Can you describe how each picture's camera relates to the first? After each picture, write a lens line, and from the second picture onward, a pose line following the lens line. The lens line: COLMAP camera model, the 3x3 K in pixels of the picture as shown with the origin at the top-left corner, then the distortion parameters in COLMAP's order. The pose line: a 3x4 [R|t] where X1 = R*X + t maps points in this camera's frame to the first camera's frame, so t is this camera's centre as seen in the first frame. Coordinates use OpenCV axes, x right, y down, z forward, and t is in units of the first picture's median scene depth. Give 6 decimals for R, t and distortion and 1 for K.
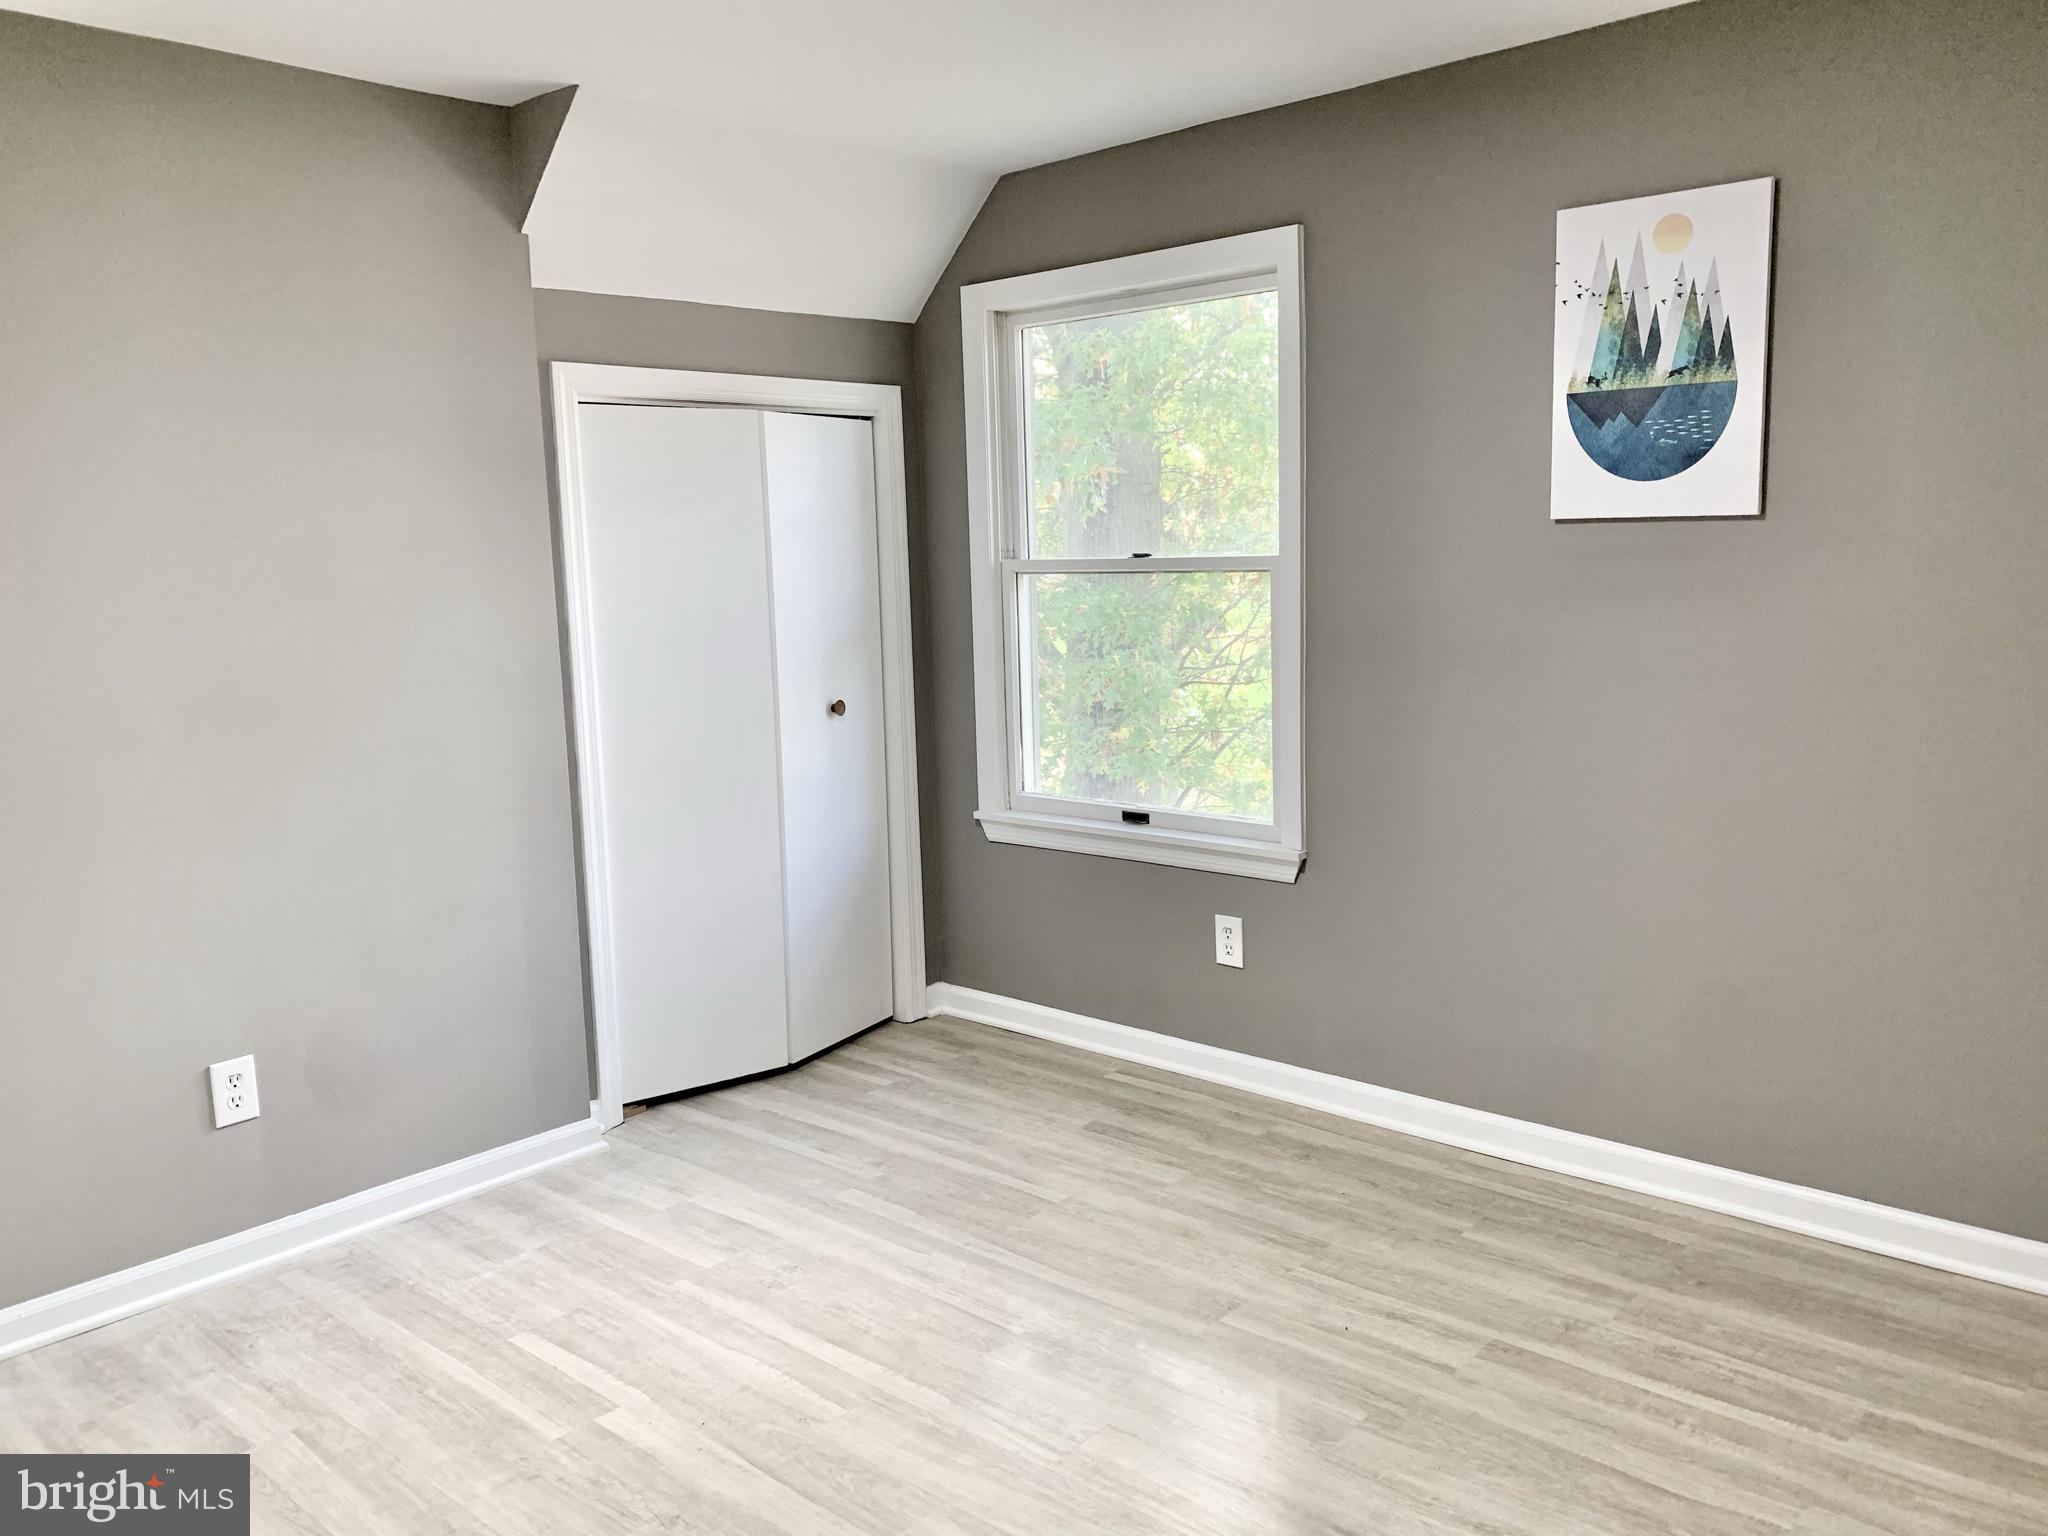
lens RADIAL K [[1581.0, 0, 1035.2], [0, 1581.0, 751.8], [0, 0, 1]] dist [0.013796, -0.004557]
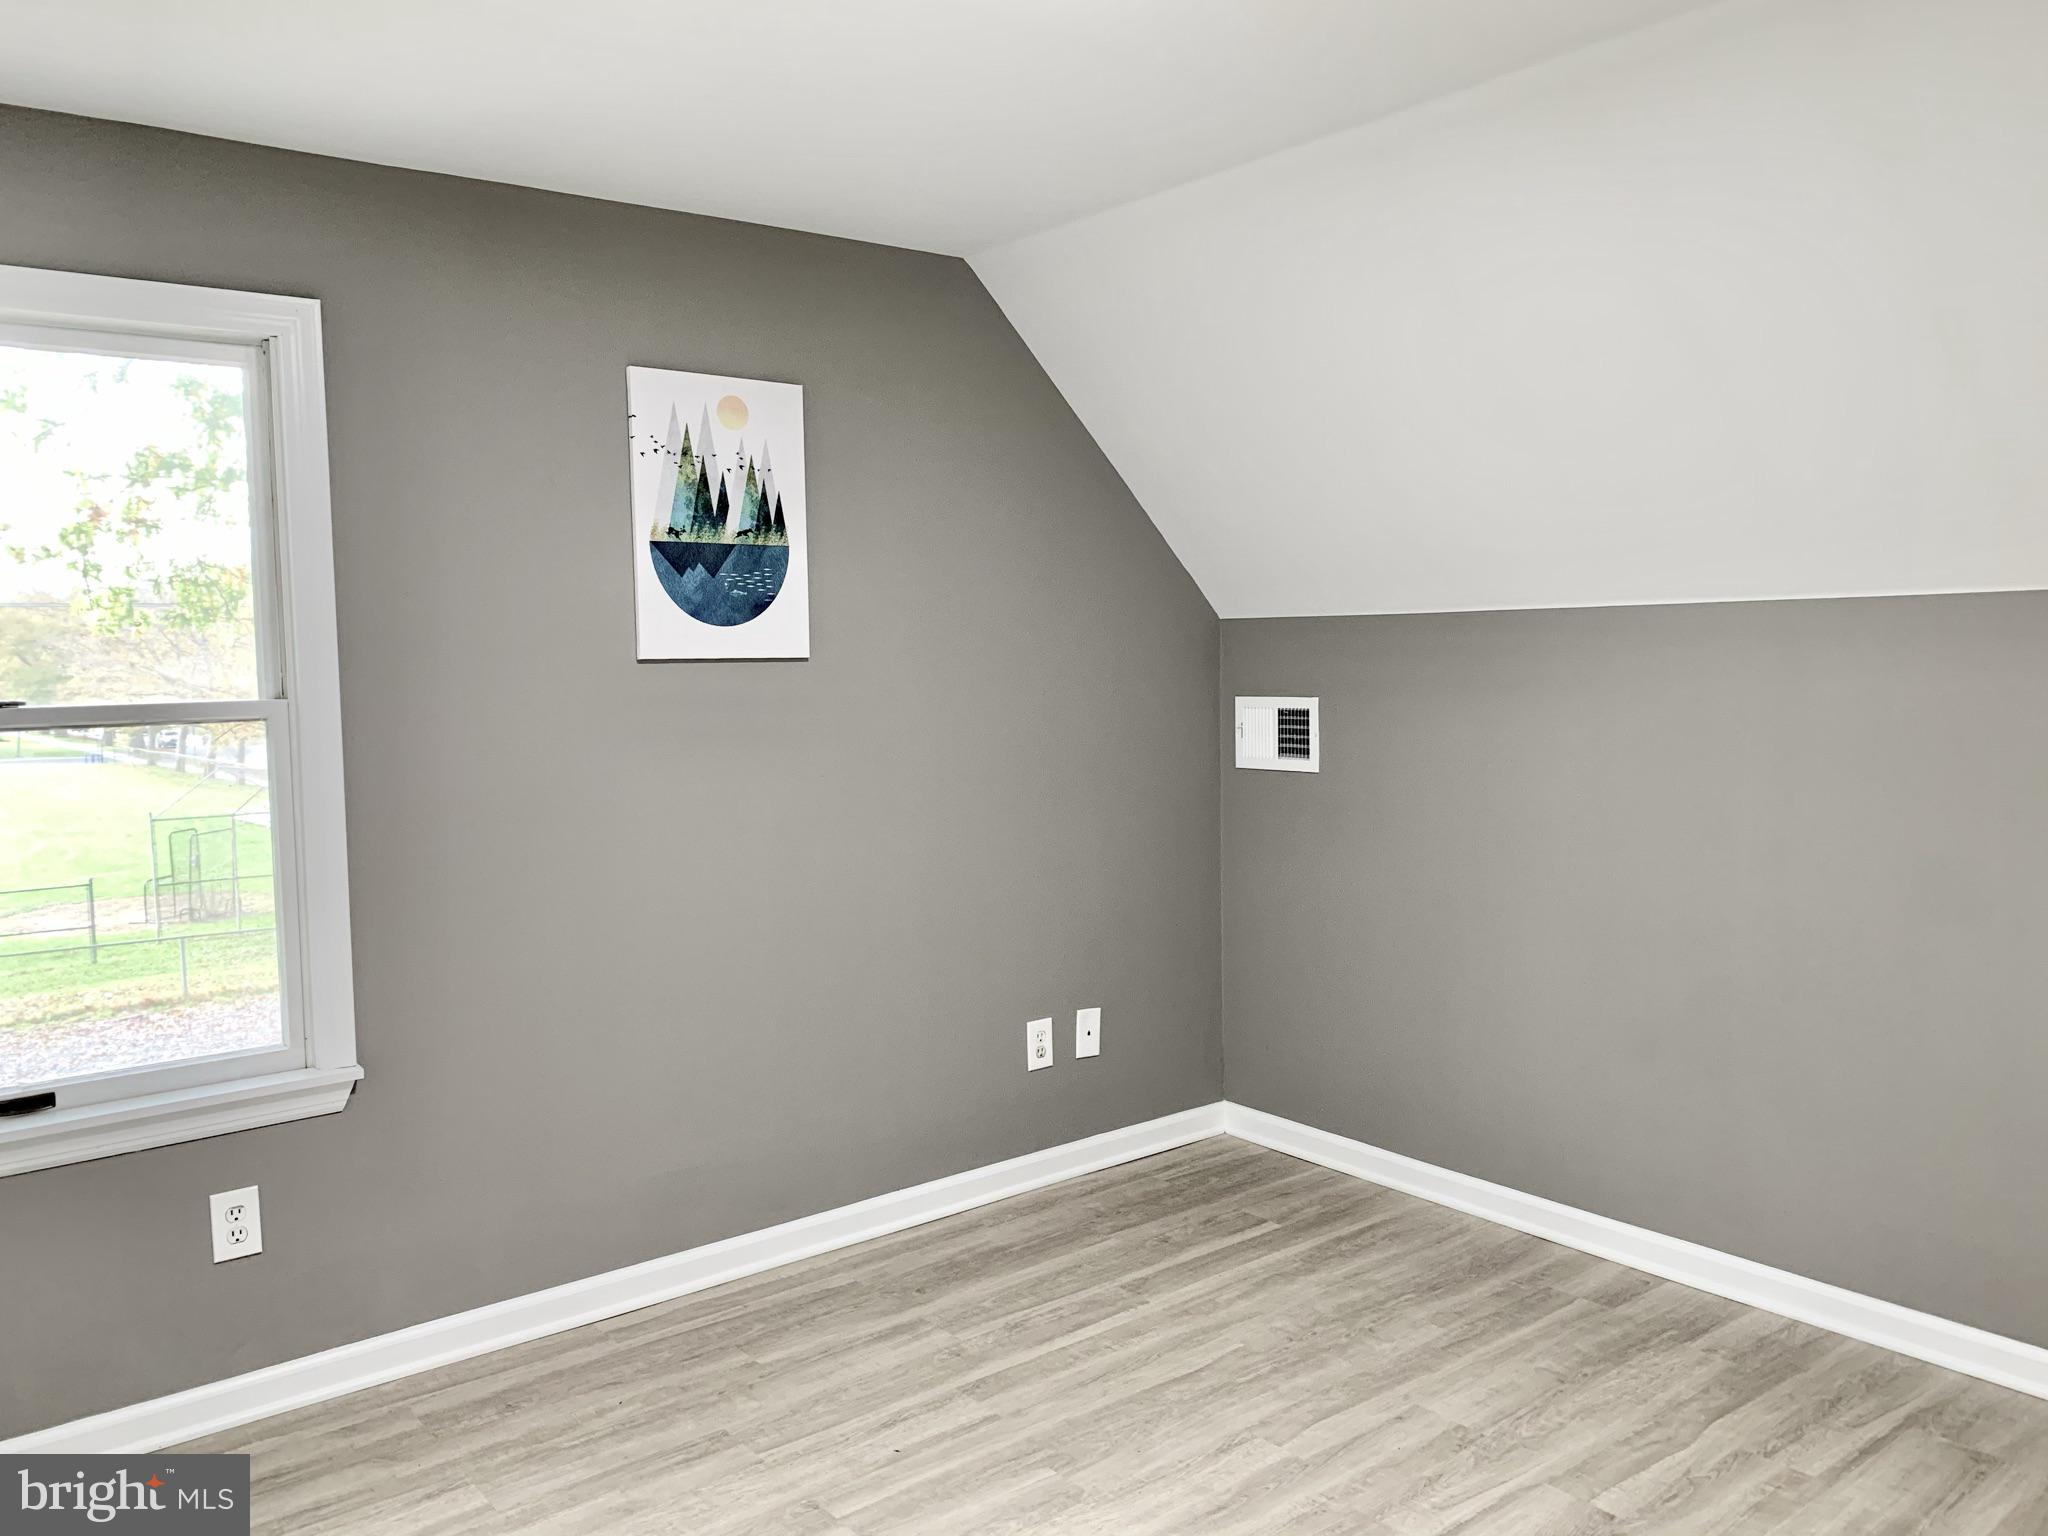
lens RADIAL K [[1581.0, 0, 1035.2], [0, 1581.0, 751.8], [0, 0, 1]] dist [0.013796, -0.004557]
pose [[0.161529, -0.039679, 0.986070, -0.686232], [0.143936, 0.989454, 0.016237, -0.070478], [-0.976315, 0.139308, 0.165537, 0.619162]]
